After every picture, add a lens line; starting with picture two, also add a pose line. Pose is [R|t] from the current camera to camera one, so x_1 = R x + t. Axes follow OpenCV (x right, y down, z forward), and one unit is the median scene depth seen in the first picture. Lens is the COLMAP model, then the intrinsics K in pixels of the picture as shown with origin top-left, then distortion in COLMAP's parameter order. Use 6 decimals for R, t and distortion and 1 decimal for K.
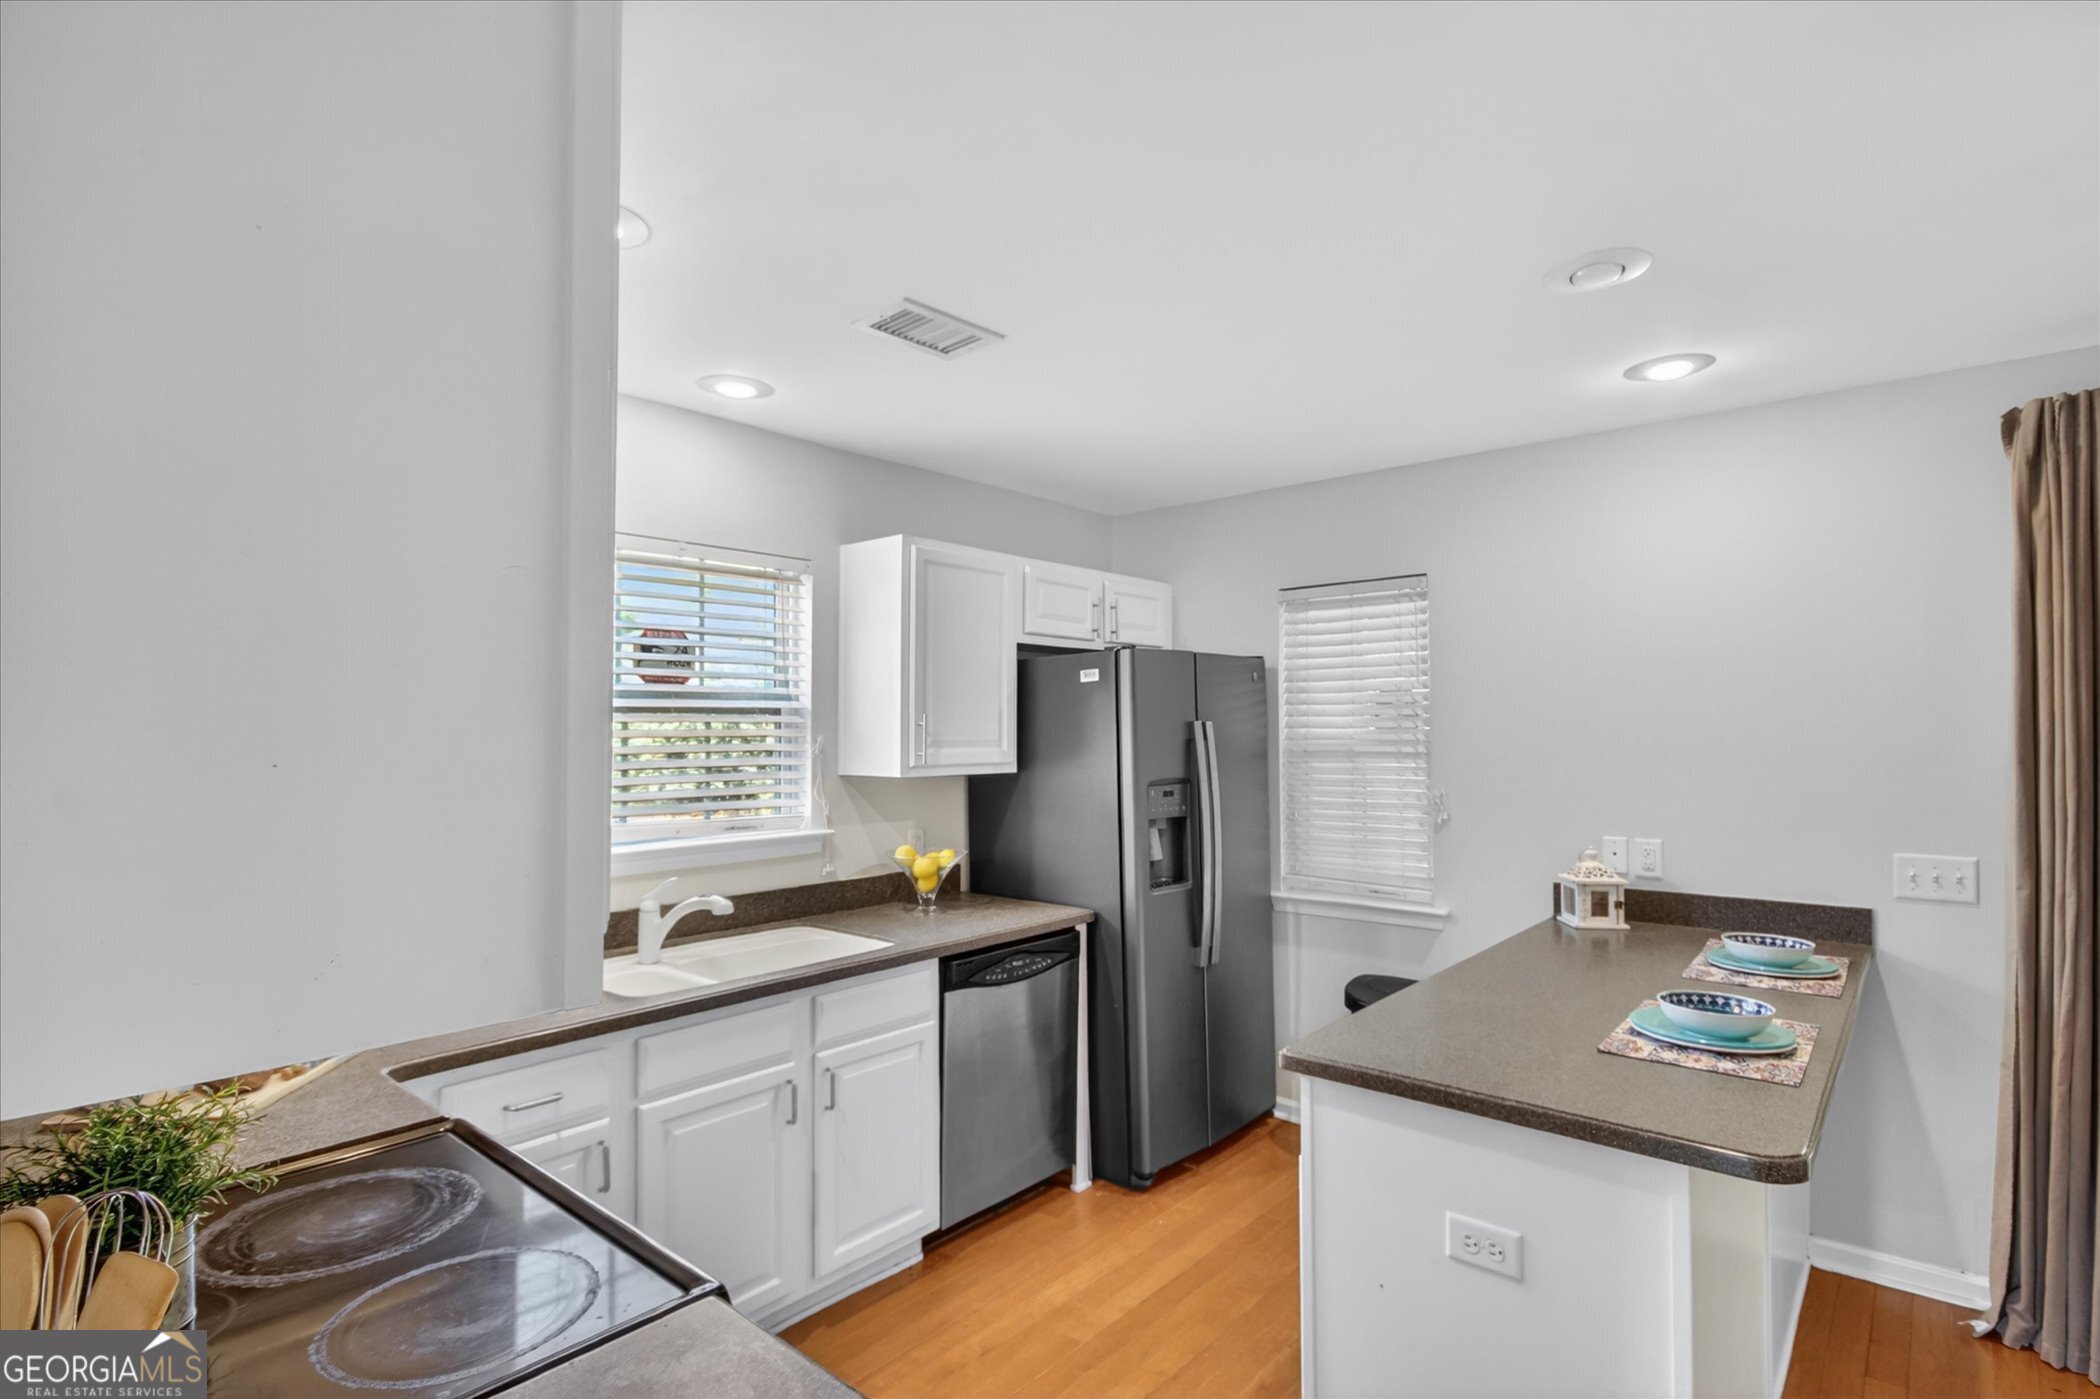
lens RADIAL K [[1023.9, 0, 1051.6], [0, 1023.9, 701.3], [0, 0, 1]] dist [0.000321, 0.000180]
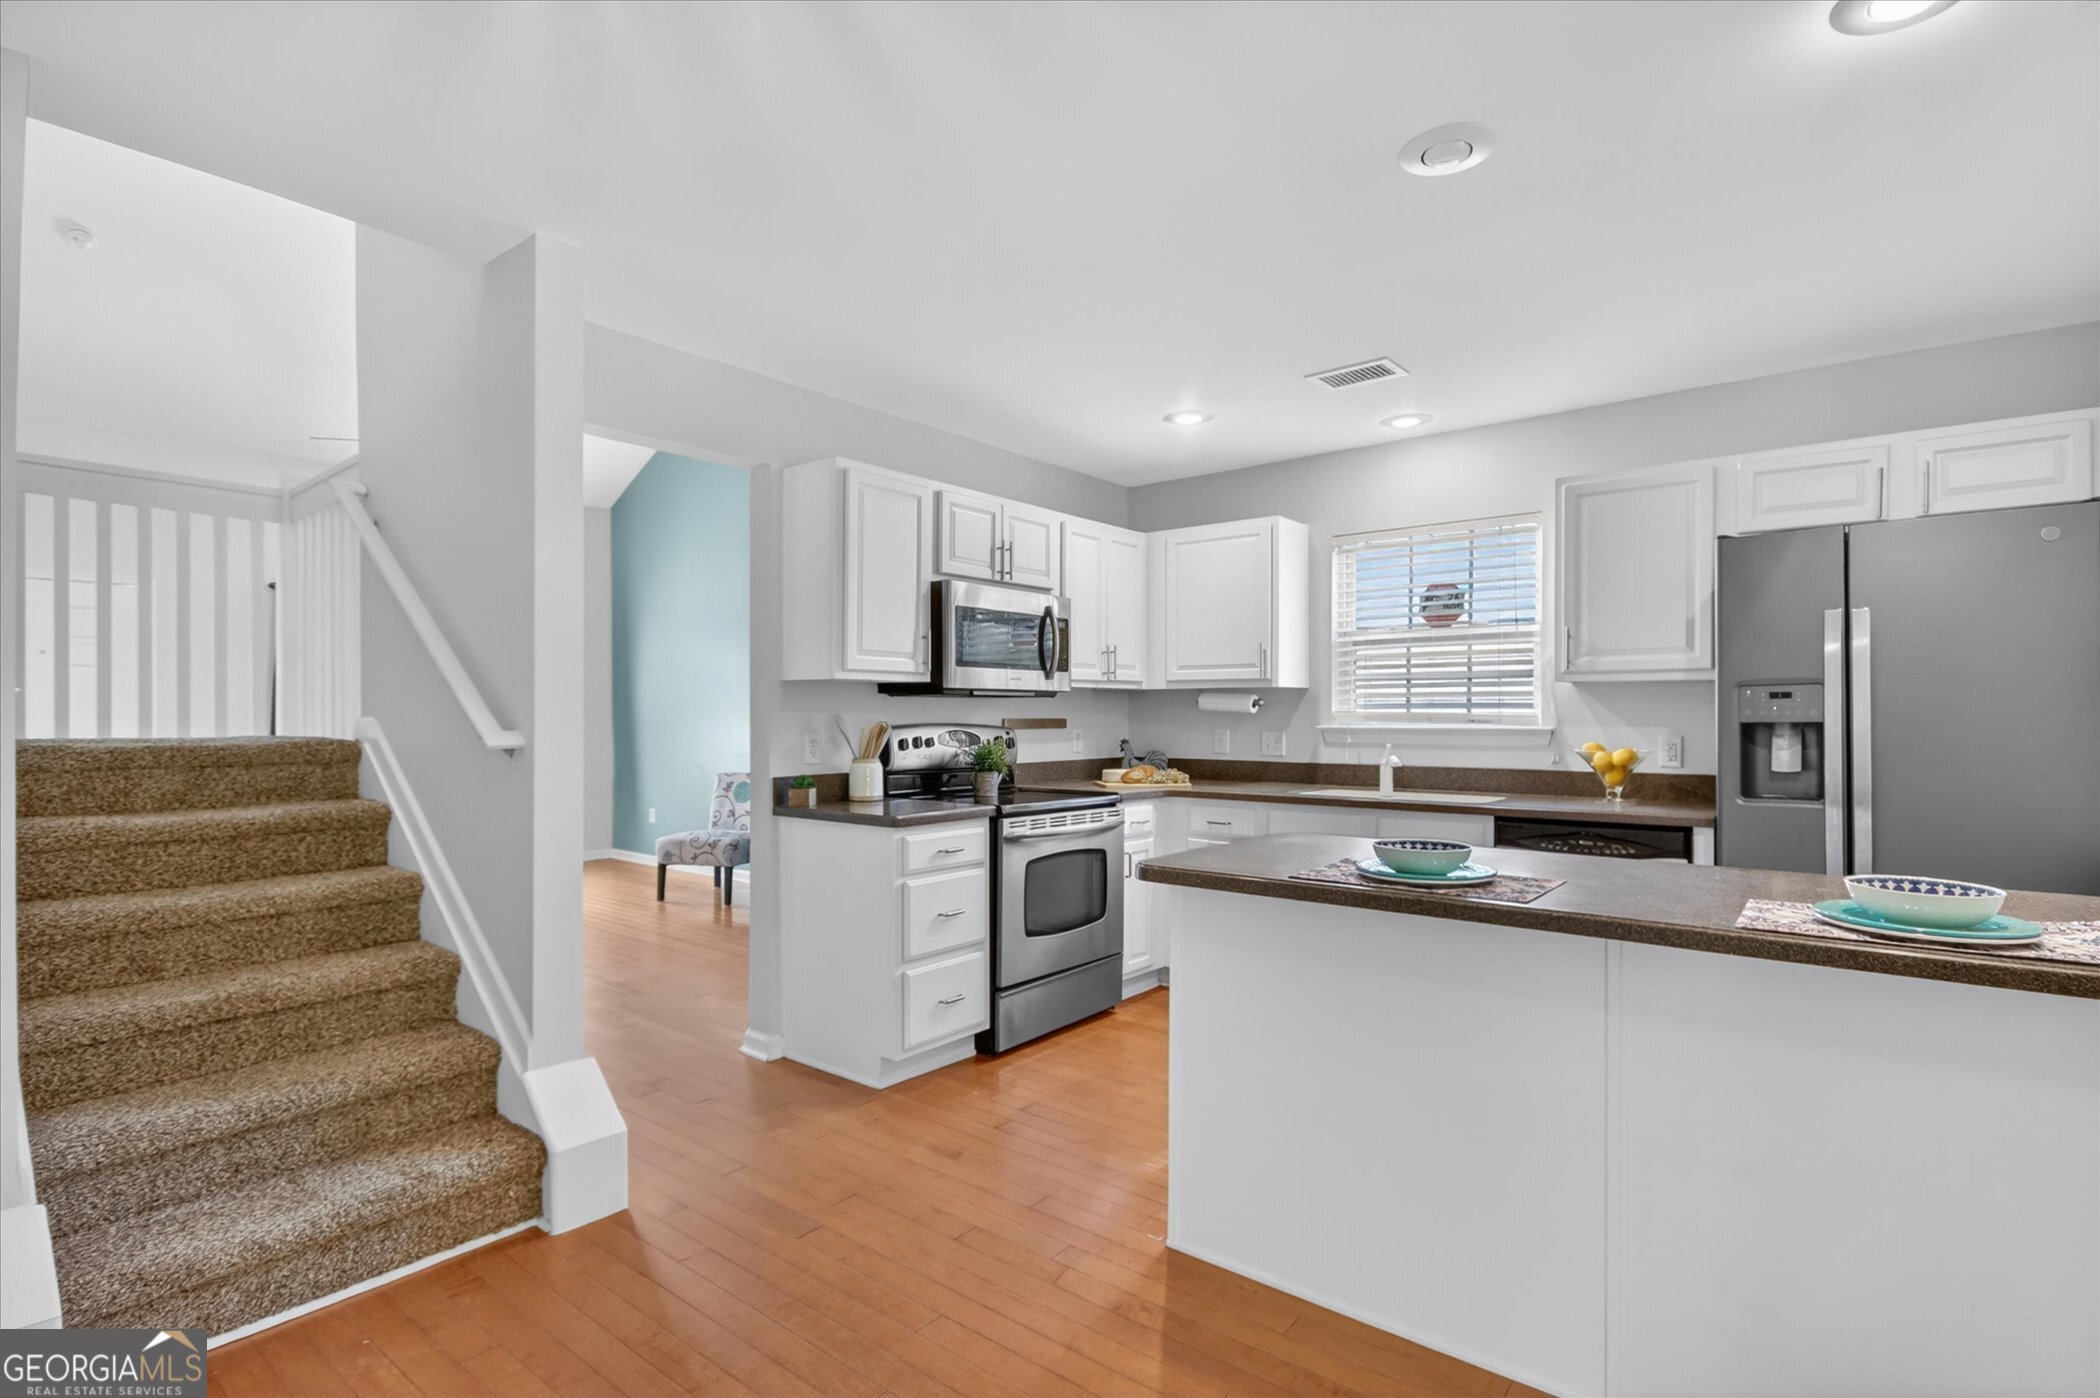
lens RADIAL K [[1008.0, 0, 1056.9], [0, 1008.0, 708.7], [0, 0, 1]] dist [0.000700, 0.000025]
pose [[0.043753, -0.000077, -0.999042, 0.973669], [0.026268, 0.999654, 0.001073, 0.086446], [0.998697, -0.026290, 0.043740, 0.350589]]
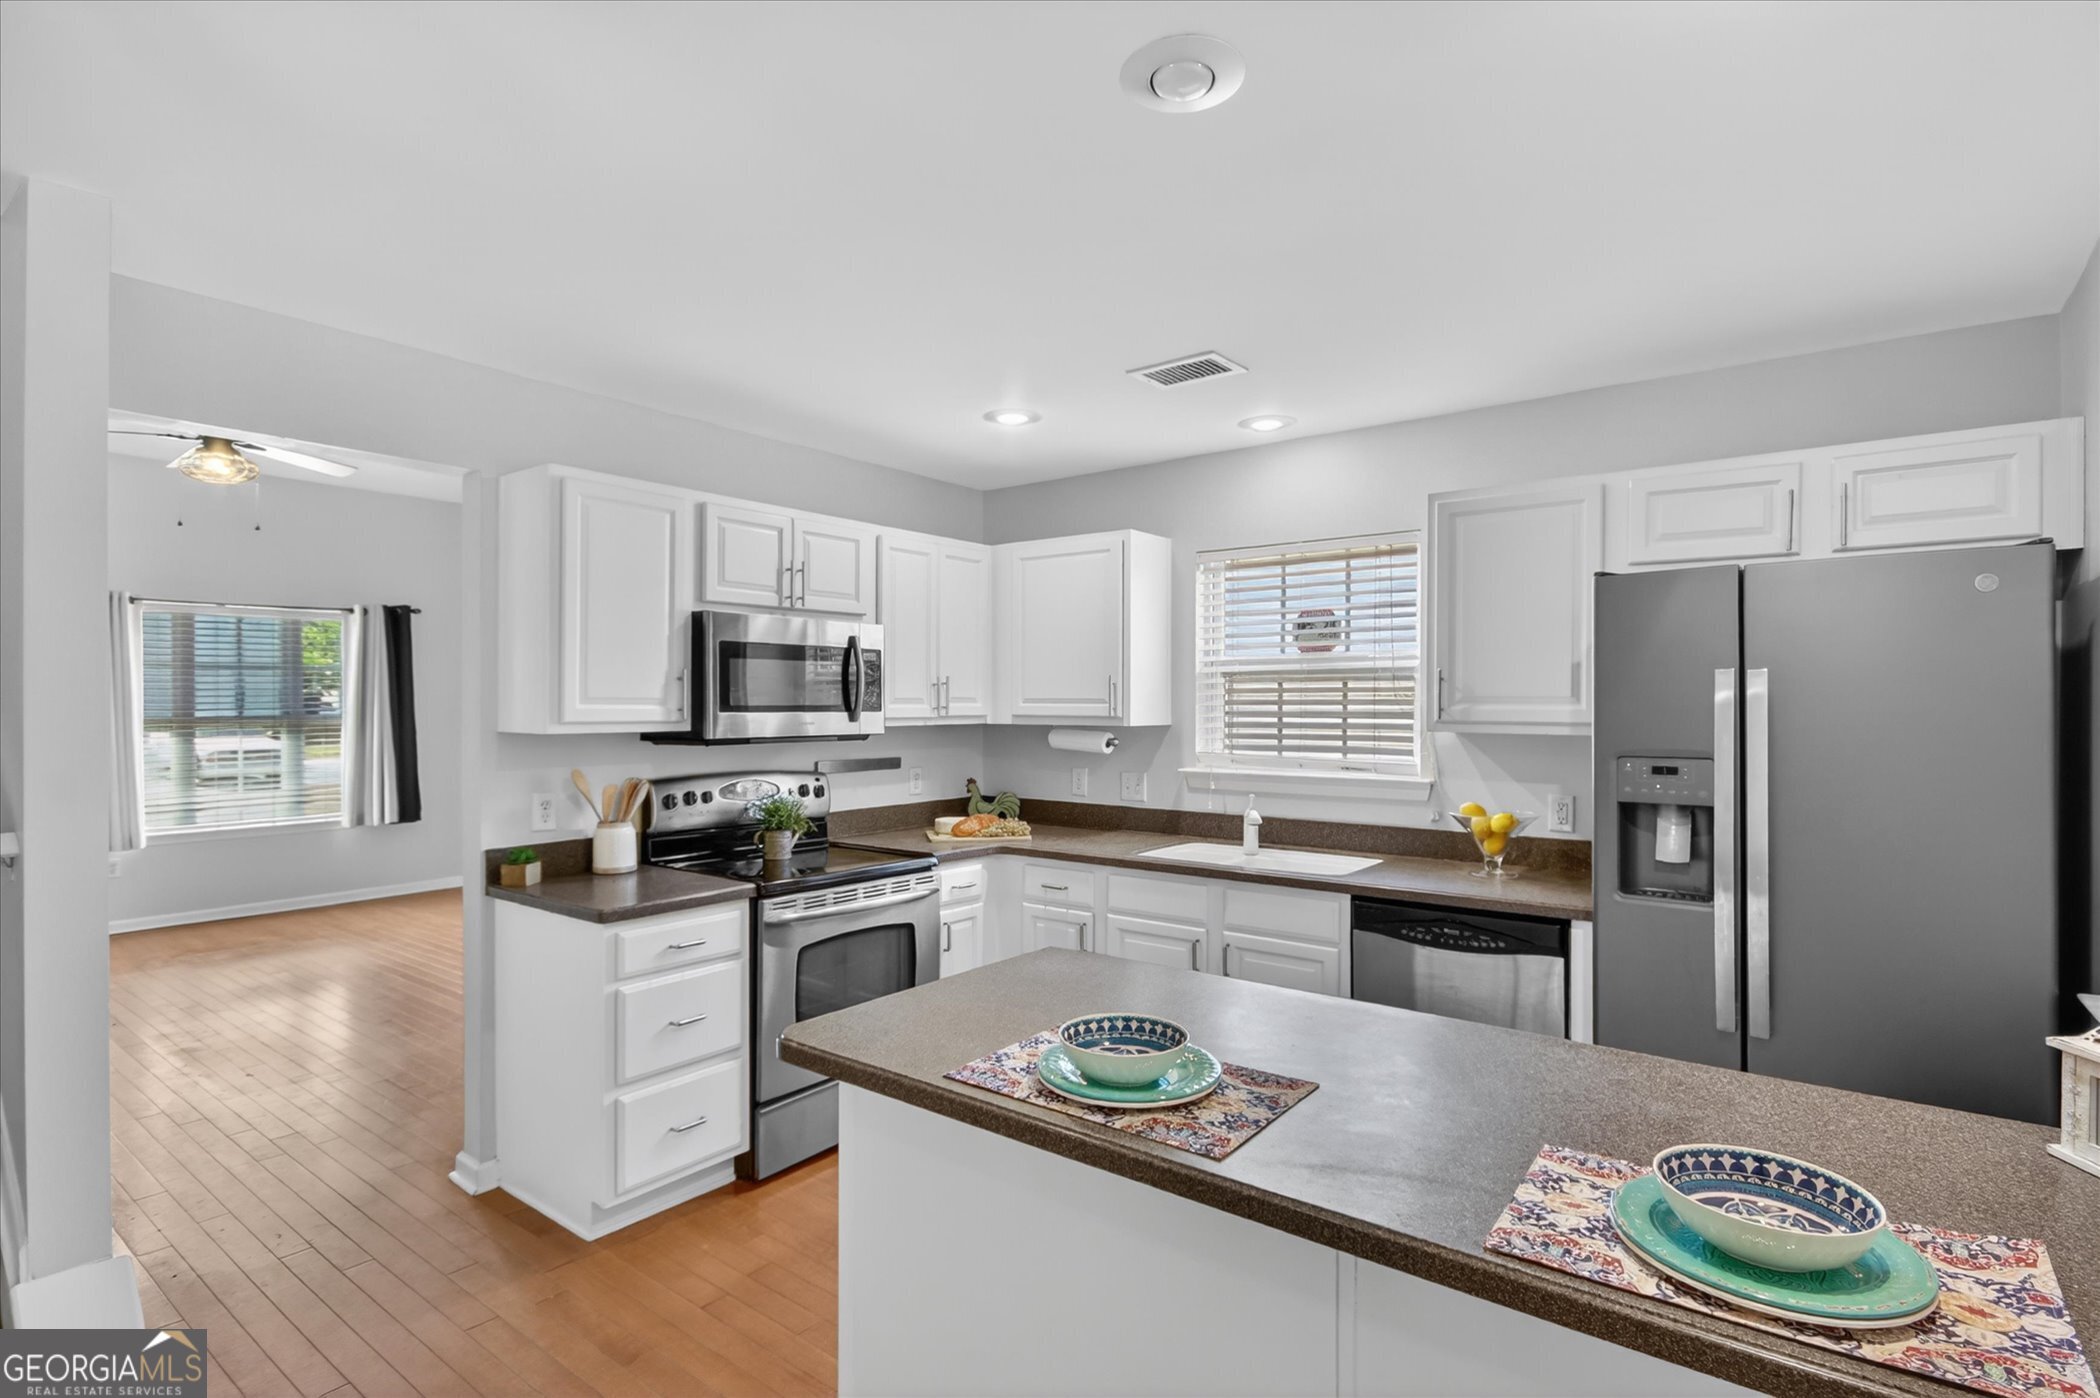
lens RADIAL K [[1023.9, 0, 1051.6], [0, 1023.9, 700.8], [0, 0, 1]] dist [0.000321, 0.000180]
pose [[0.070883, 0.002036, -0.997483, 0.820266], [0.024076, 0.999703, 0.003751, 0.029420], [0.997194, -0.024281, 0.070813, 0.532542]]
